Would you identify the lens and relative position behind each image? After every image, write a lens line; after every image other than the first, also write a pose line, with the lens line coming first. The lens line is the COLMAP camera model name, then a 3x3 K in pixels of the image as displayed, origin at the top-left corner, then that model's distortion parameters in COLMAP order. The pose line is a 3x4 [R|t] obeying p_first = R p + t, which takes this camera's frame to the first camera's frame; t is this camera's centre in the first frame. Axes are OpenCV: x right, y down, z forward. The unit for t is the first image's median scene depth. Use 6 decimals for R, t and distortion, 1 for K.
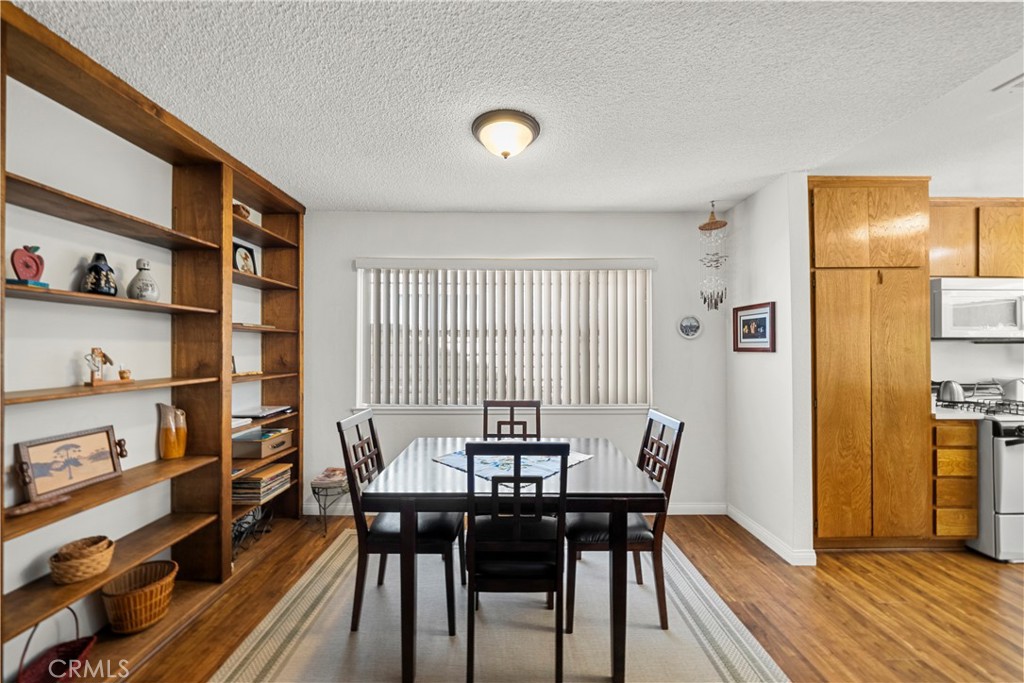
lens RADIAL K [[381.1, 0, 512.0], [0, 381.1, 341.5], [0, 0, 1]] dist [-0.001575, -0.000091]
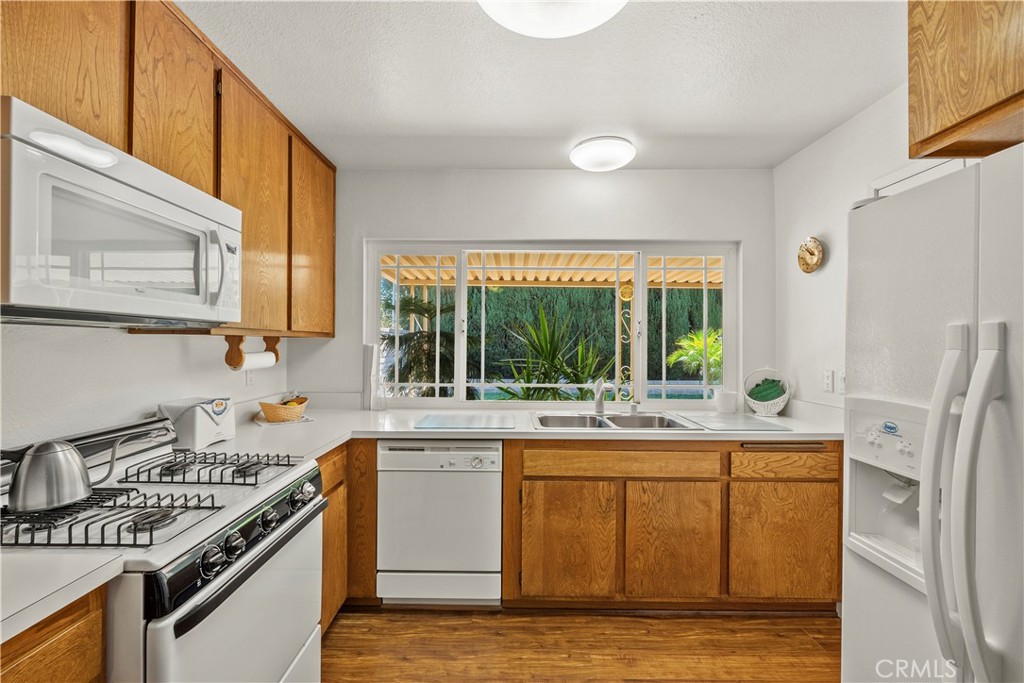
lens RADIAL K [[440.8, 0, 512.0], [0, 440.8, 341.5], [0, 0, 1]] dist [0.000169, -0.000014]
pose [[0.014443, 0.002768, 0.999892, 0.892747], [-0.009412, 0.999952, -0.002633, 0.014308], [-0.999851, -0.009373, 0.014469, 0.683150]]
